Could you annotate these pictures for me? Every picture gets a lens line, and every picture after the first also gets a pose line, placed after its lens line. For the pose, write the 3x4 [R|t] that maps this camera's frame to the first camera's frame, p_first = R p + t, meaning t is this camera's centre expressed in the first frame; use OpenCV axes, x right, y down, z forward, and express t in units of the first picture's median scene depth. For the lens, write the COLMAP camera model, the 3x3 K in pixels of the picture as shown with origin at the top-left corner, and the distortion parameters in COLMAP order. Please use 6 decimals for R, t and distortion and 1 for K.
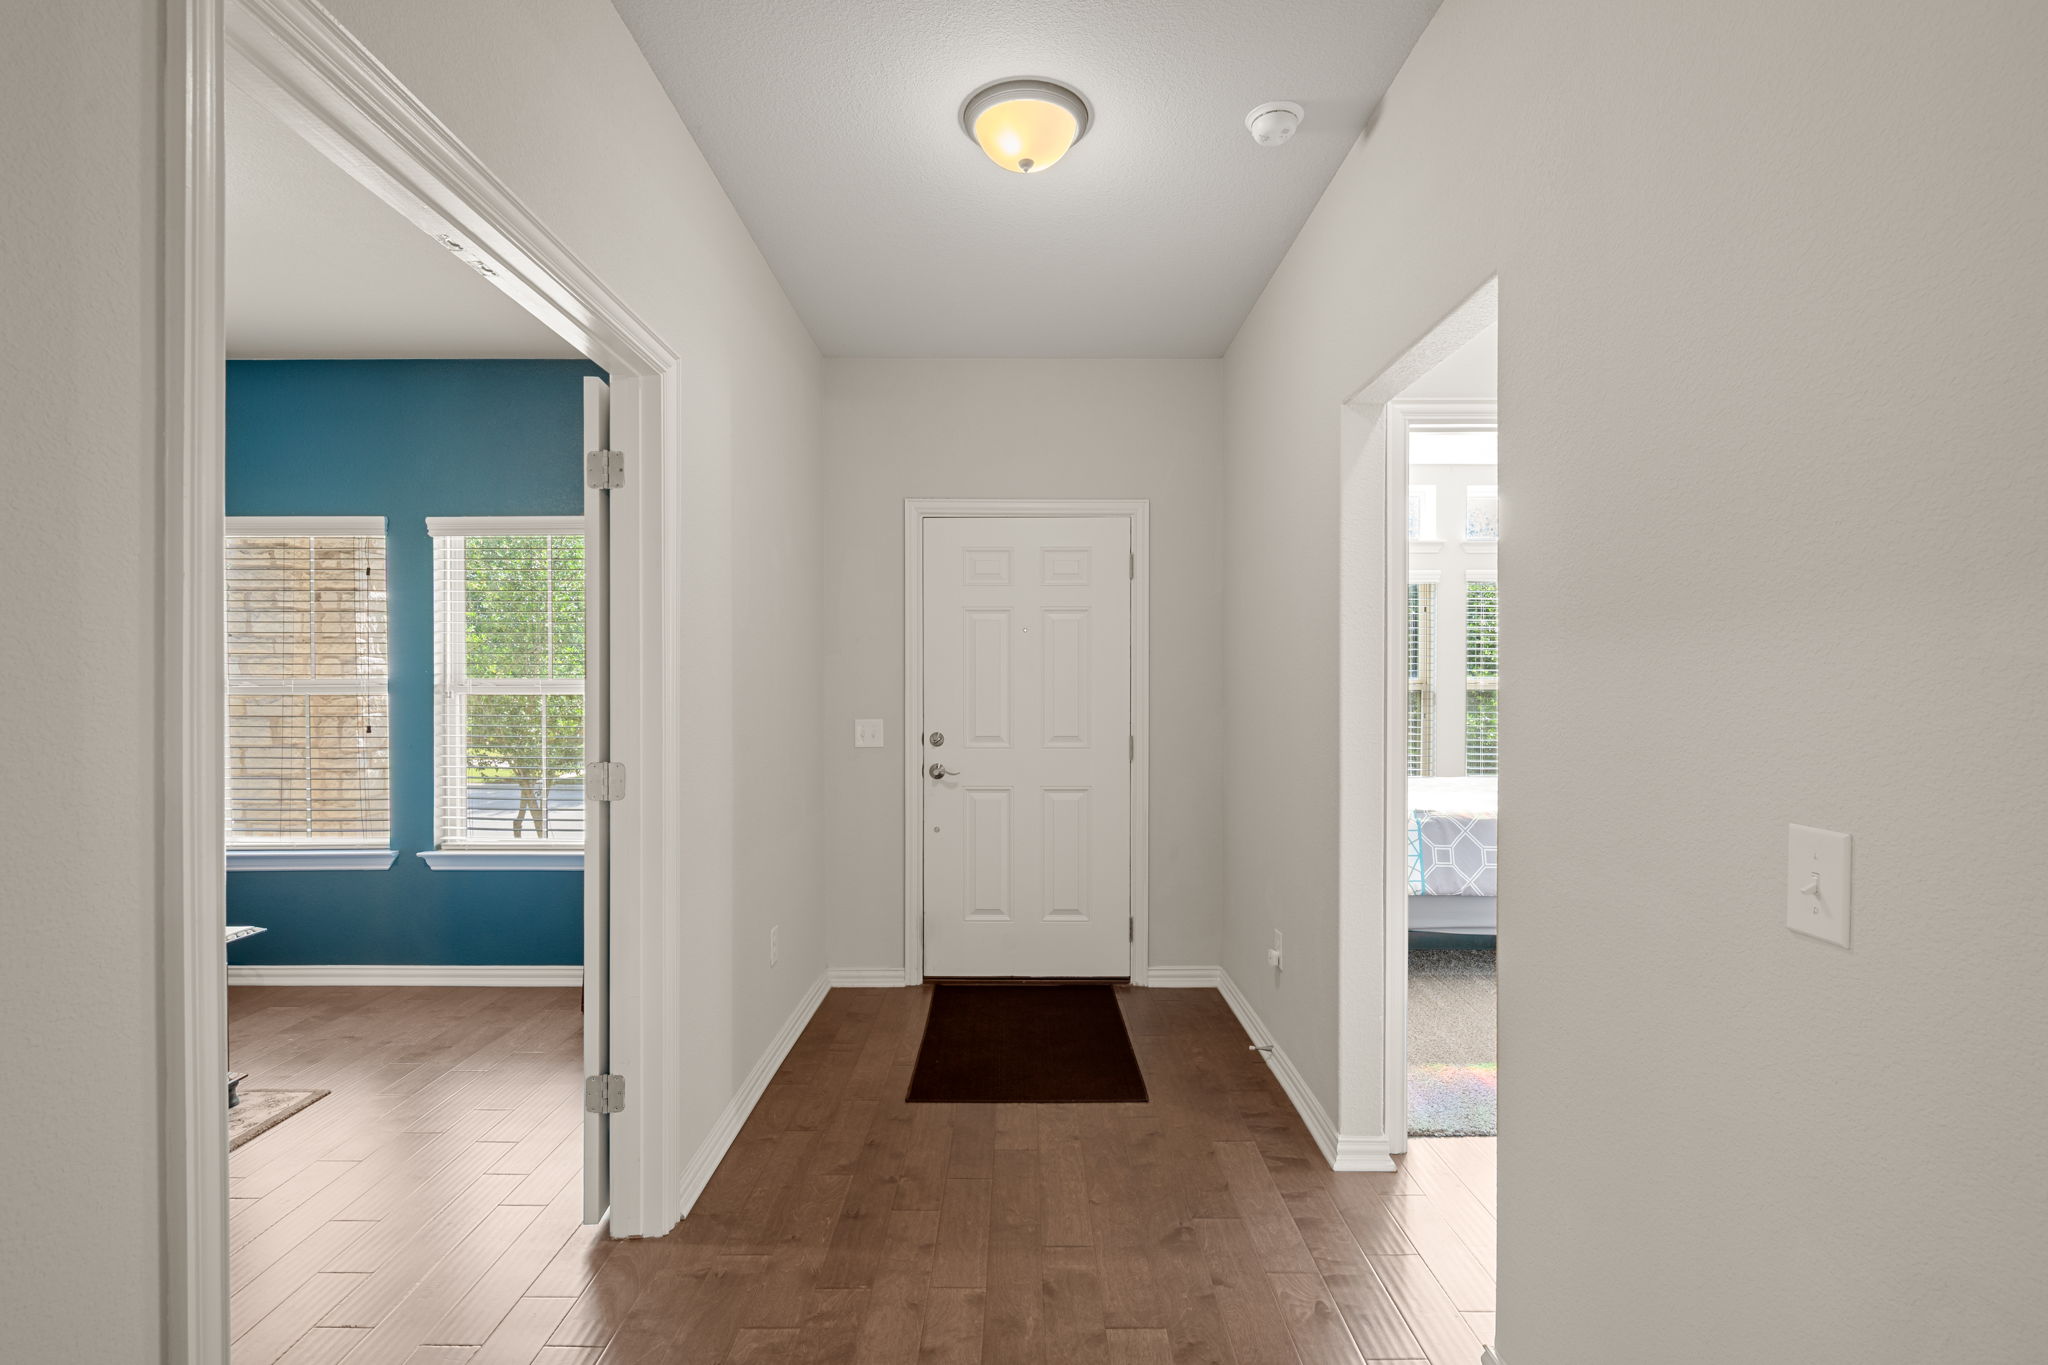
lens RADIAL K [[946.3, 0, 1024.0], [0, 946.3, 682.5], [0, 0, 1]] dist [-0.001525, -0.000270]
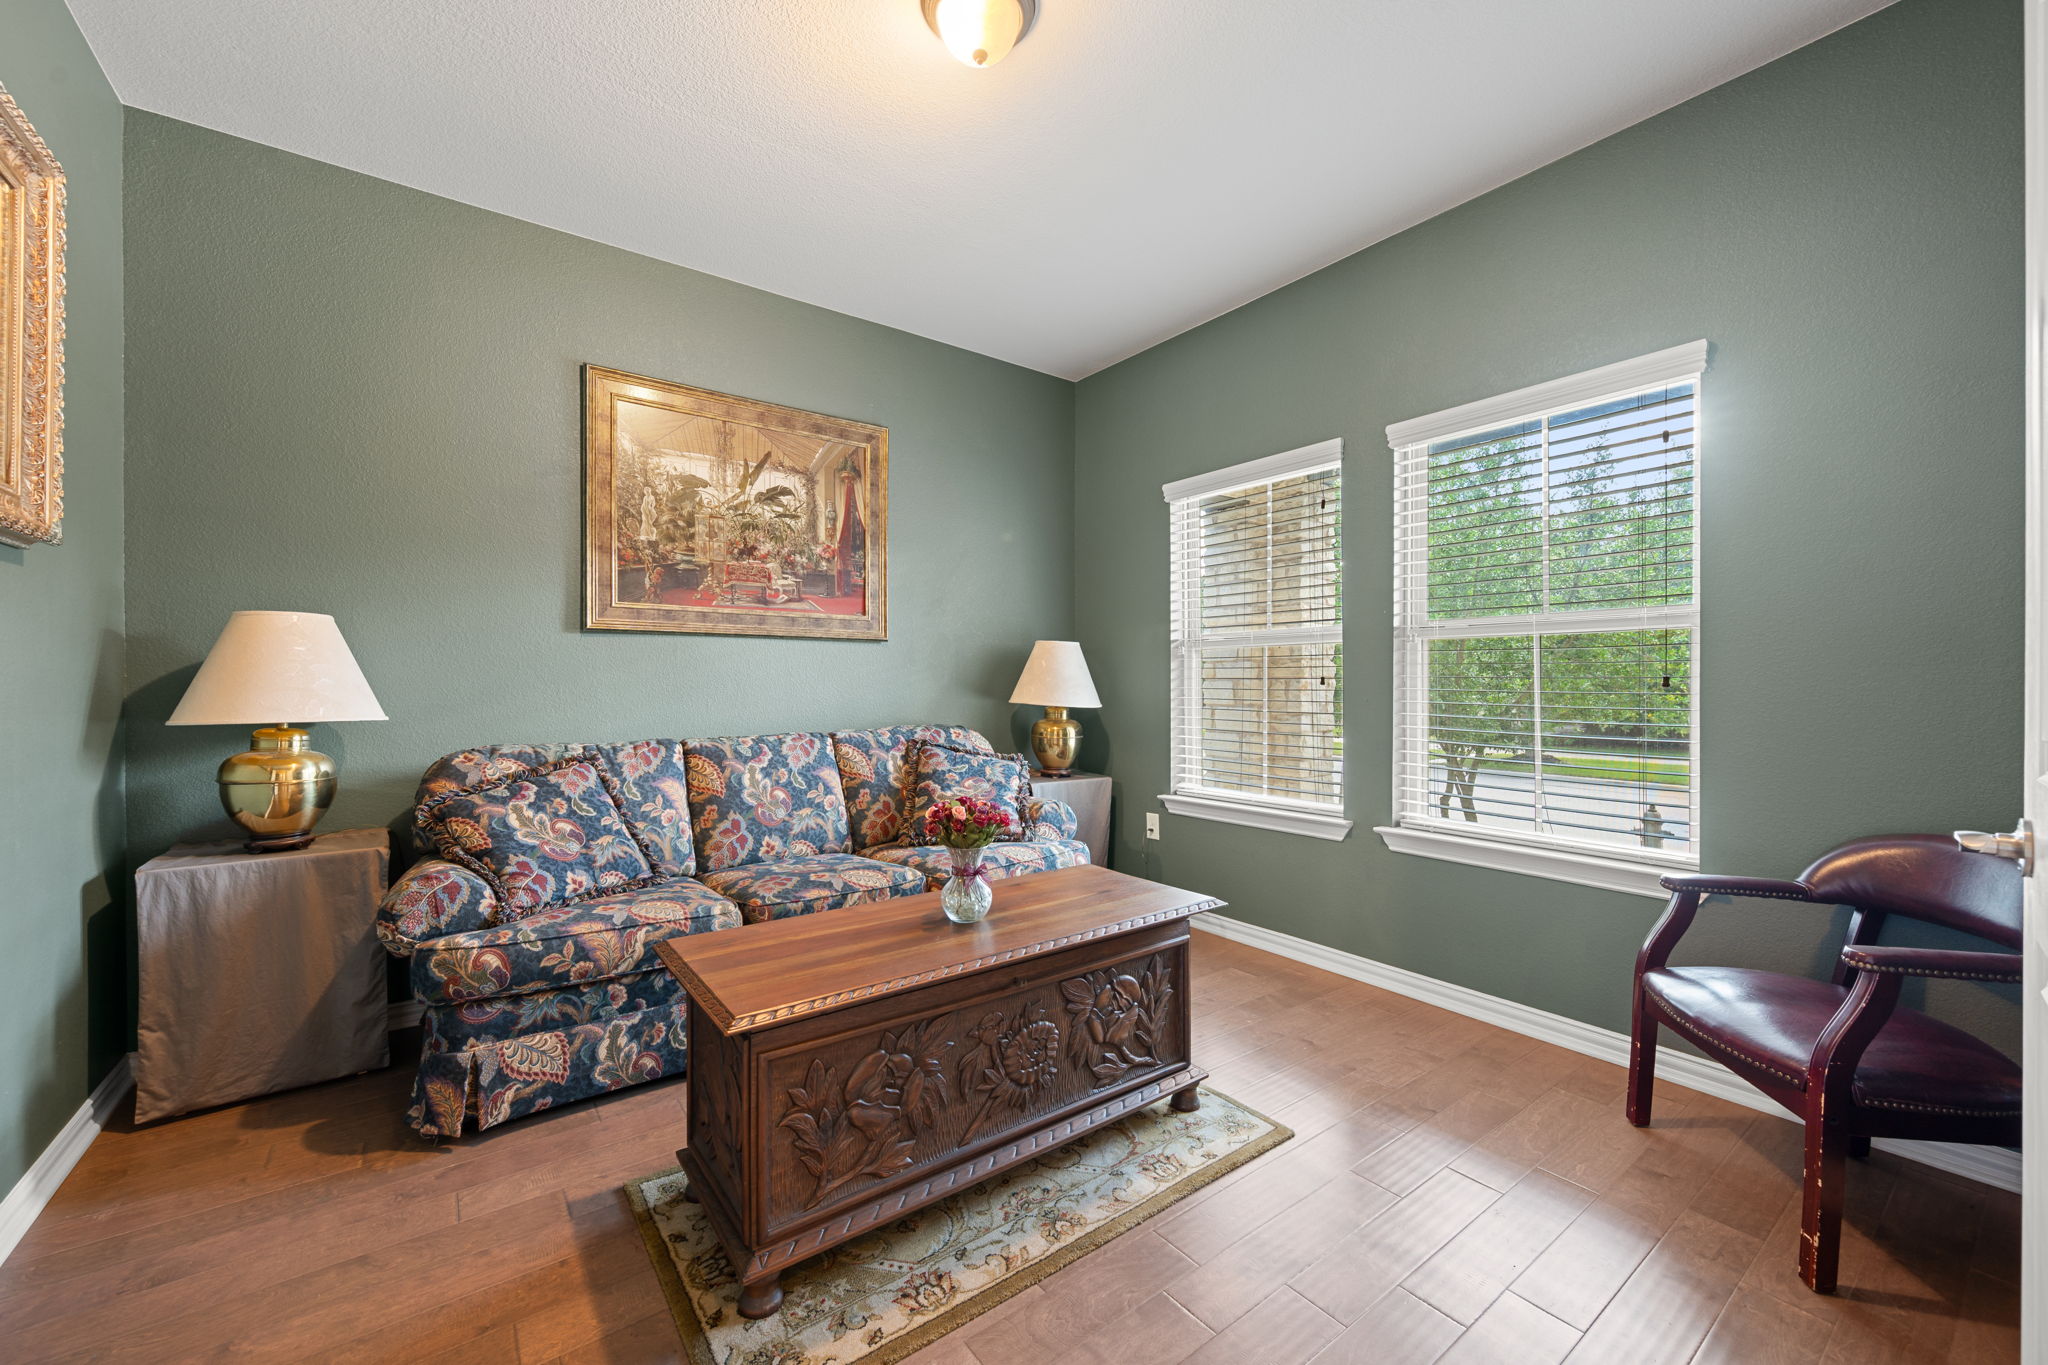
lens RADIAL K [[797.4, 0, 1022.2], [0, 797.4, 686.8], [0, 0, 1]] dist [-0.001339, 0.000125]
pose [[0.598016, 0.010387, -0.801417, -0.259017], [-0.005311, 0.999945, 0.008997, 0.050267], [0.801466, -0.001124, 0.598039, 0.322350]]
